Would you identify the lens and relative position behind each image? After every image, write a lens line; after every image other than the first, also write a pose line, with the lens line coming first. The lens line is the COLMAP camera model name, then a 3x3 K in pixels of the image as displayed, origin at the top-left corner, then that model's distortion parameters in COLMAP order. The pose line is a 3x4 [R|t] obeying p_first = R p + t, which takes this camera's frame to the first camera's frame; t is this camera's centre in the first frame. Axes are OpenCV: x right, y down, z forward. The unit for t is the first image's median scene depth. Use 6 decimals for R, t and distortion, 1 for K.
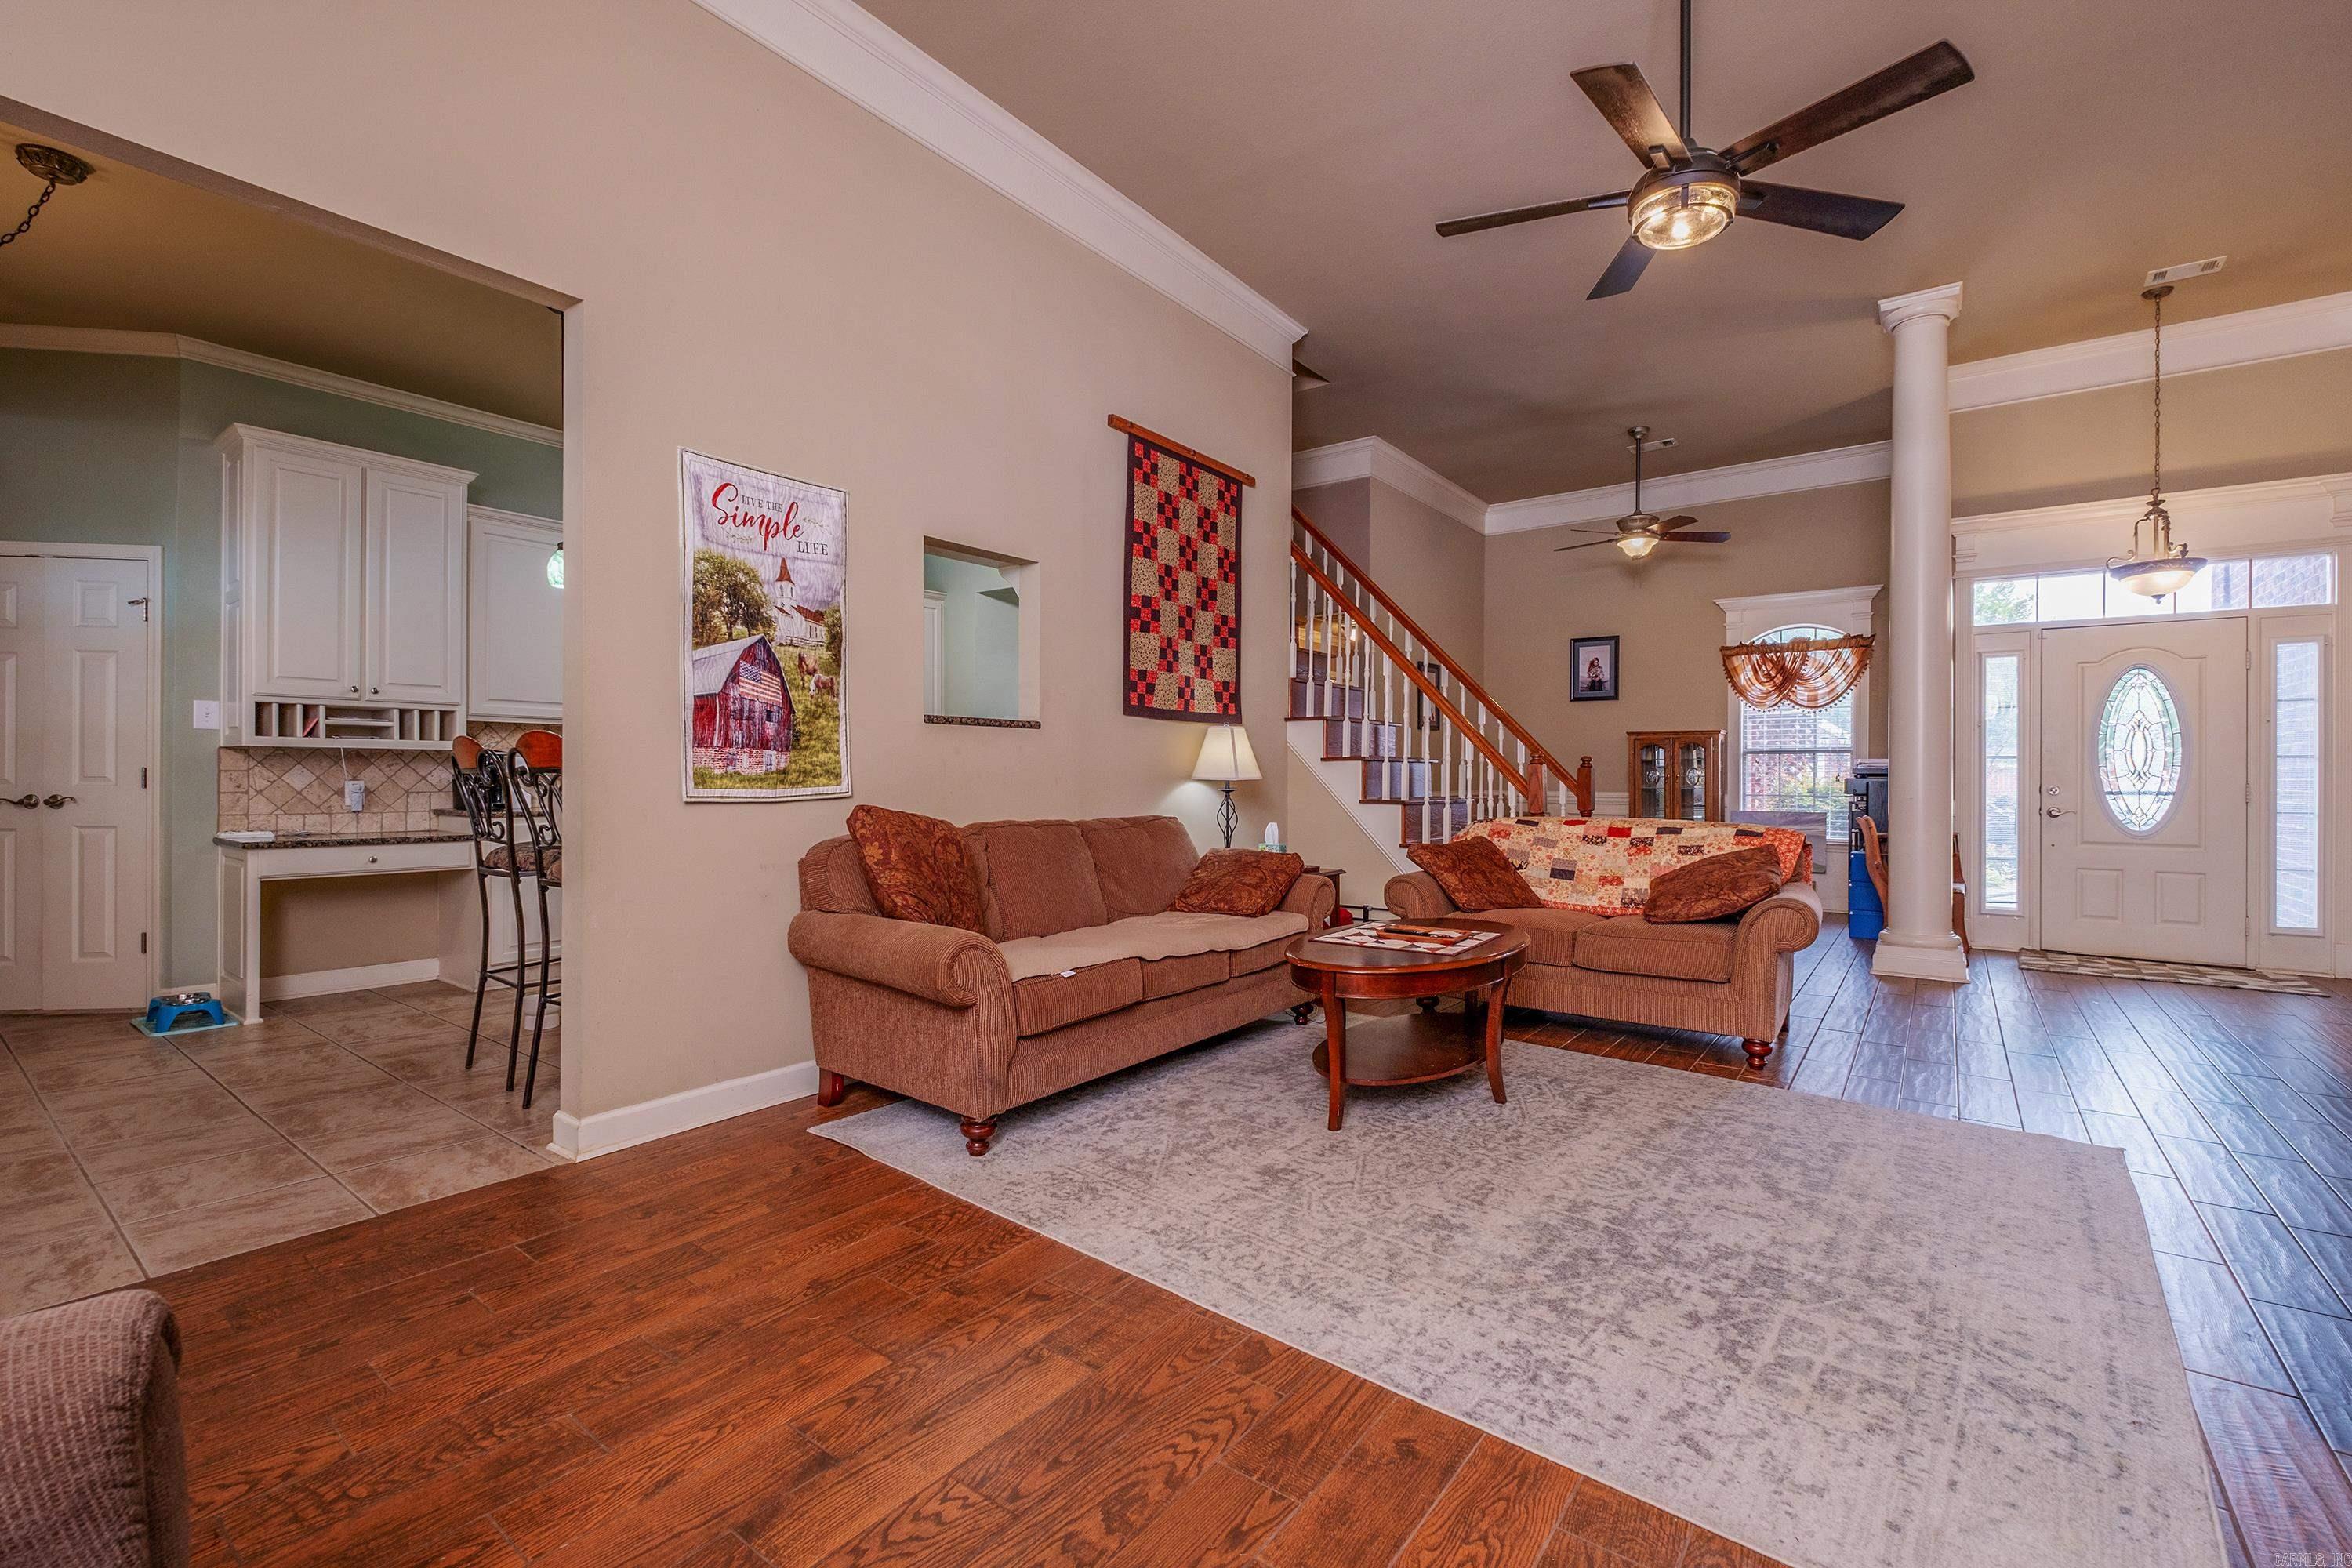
lens RADIAL K [[1015.9, 0, 1162.8], [0, 1015.9, 776.1], [0, 0, 1]] dist [-0.002109, -0.002009]
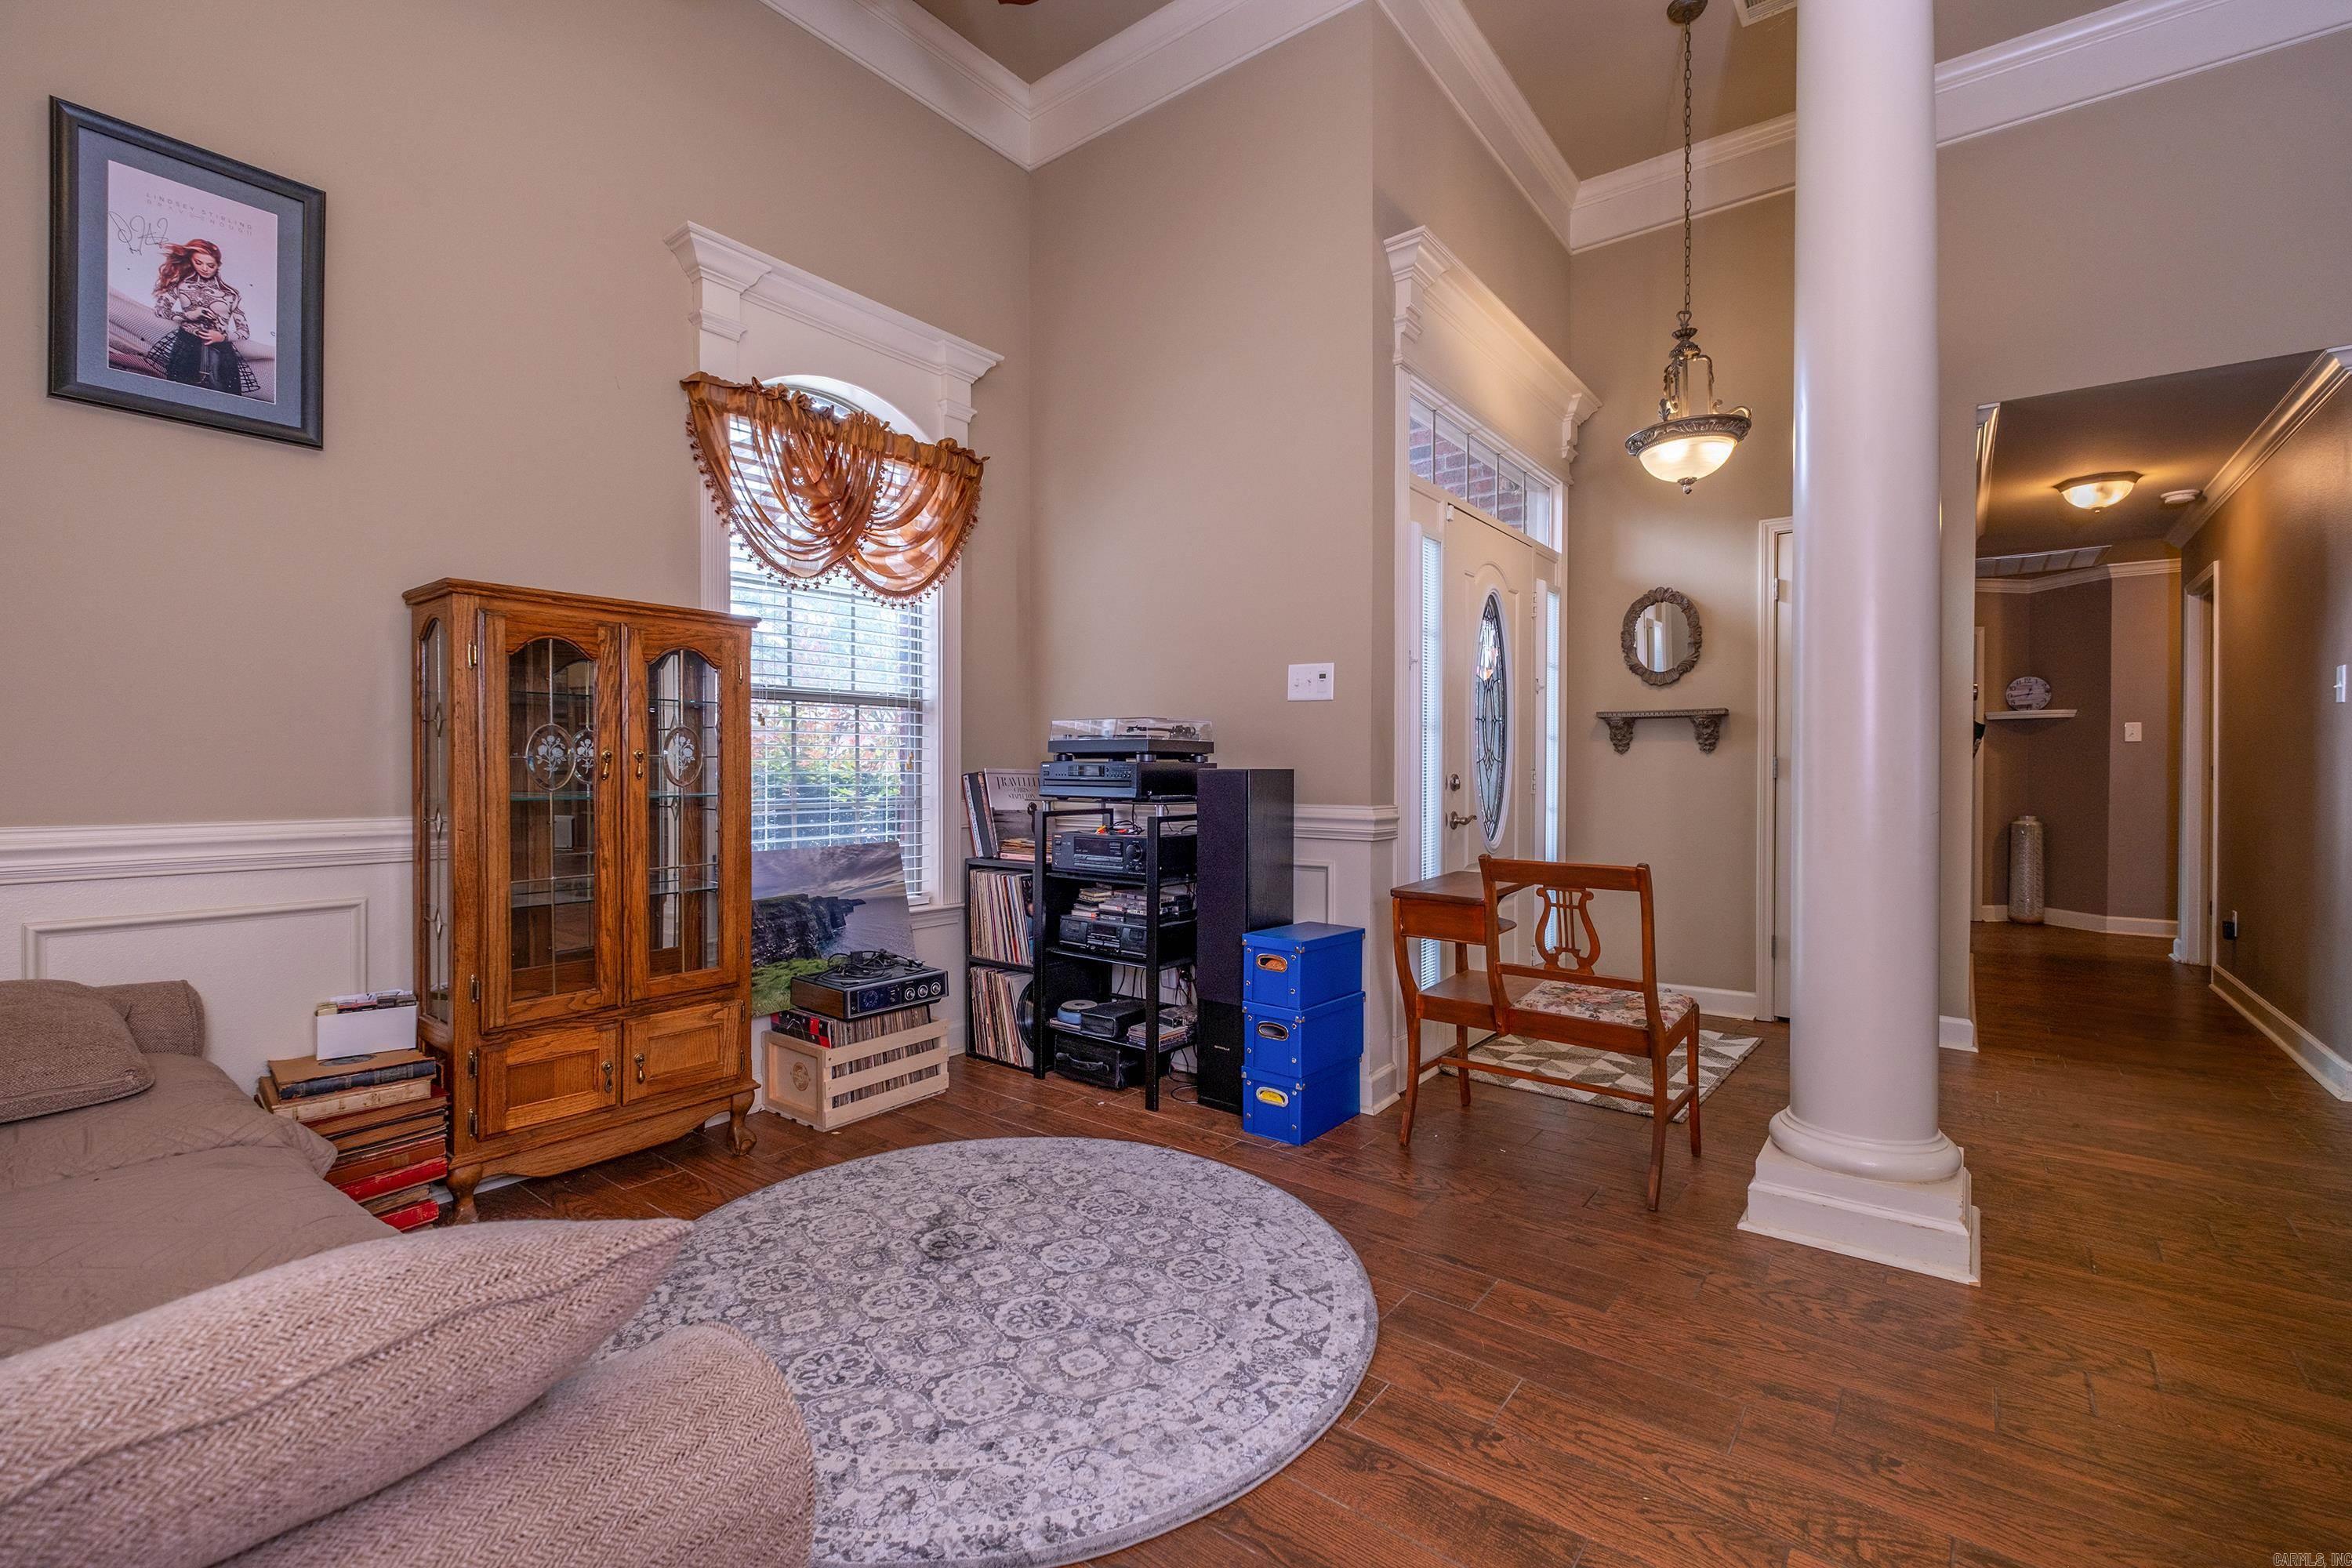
lens RADIAL K [[1015.9, 0, 1162.0], [0, 1015.9, 779.8], [0, 0, 1]] dist [-0.002109, -0.002009]
pose [[0.001201, -0.012500, 0.999921, 0.228787], [0.000177, 0.999922, 0.012500, 0.003506], [-0.999999, 0.000162, 0.001203, 0.913188]]
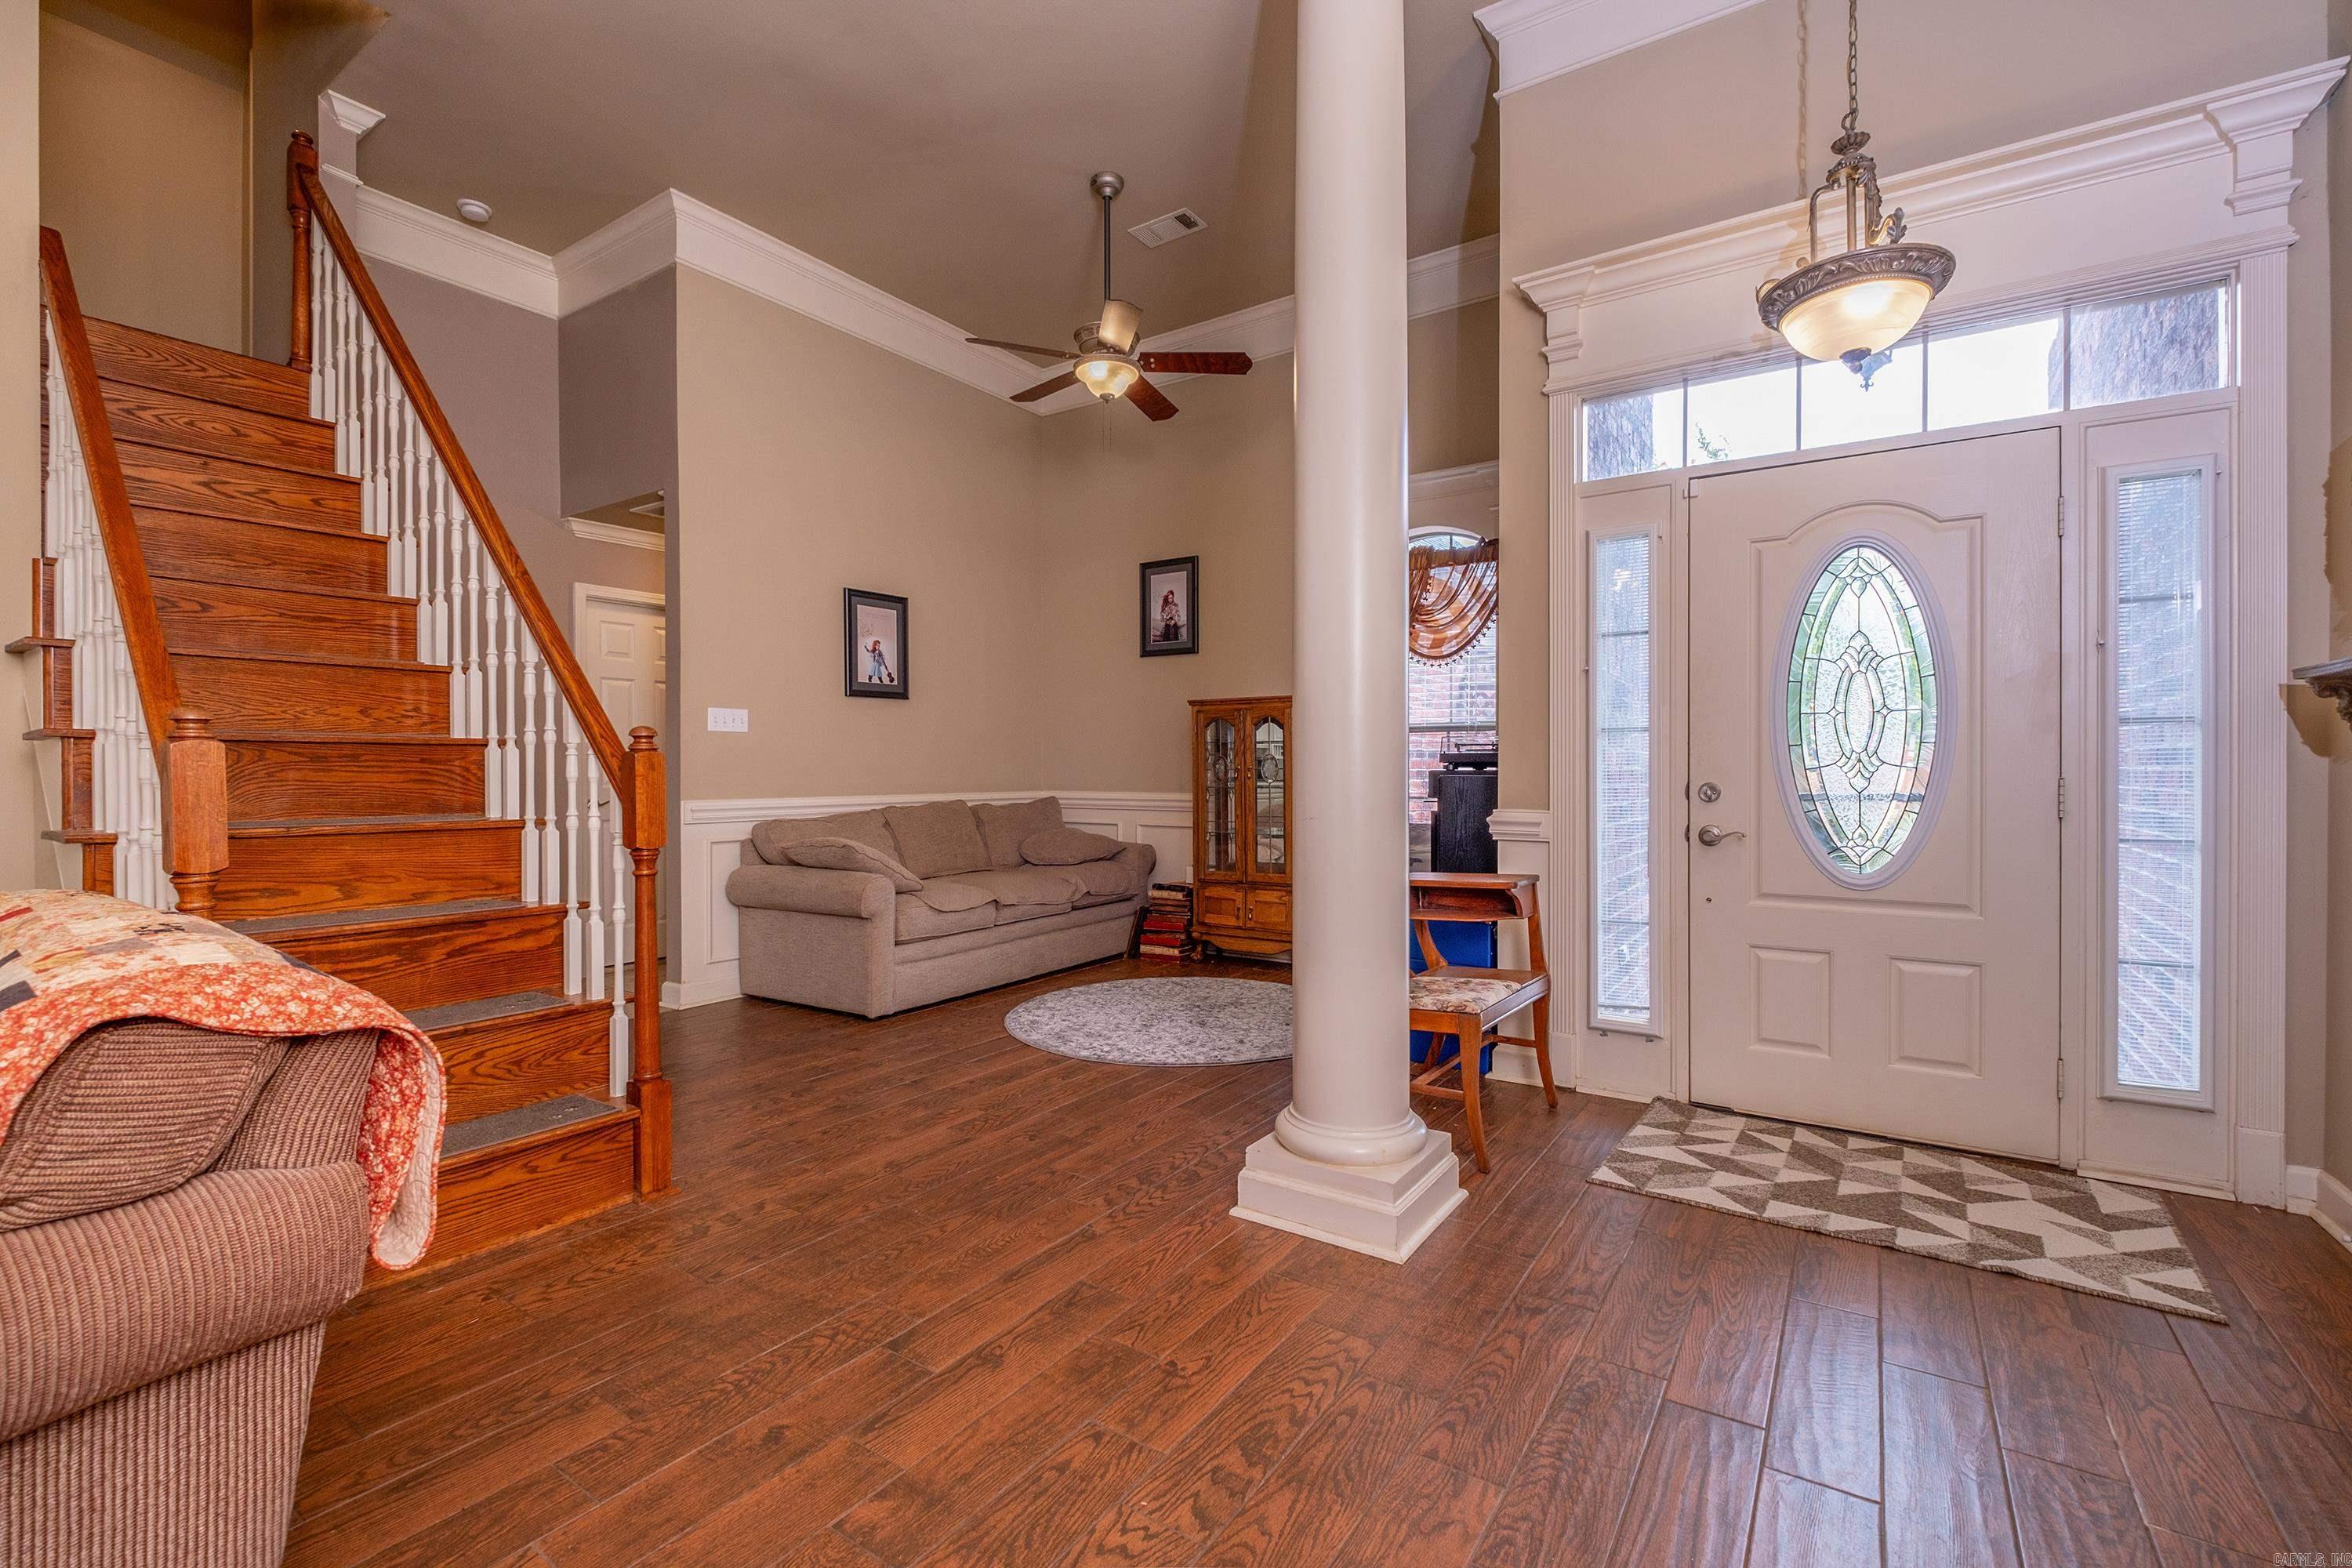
lens RADIAL K [[1015.9, 0, 1160.8], [0, 1015.9, 773.4], [0, 0, 1]] dist [-0.002109, -0.002009]
pose [[0.998828, -0.003141, 0.048308, 0.453301], [0.003072, 0.999994, 0.001496, 0.002329], [-0.048313, -0.001345, 0.998831, 0.393421]]
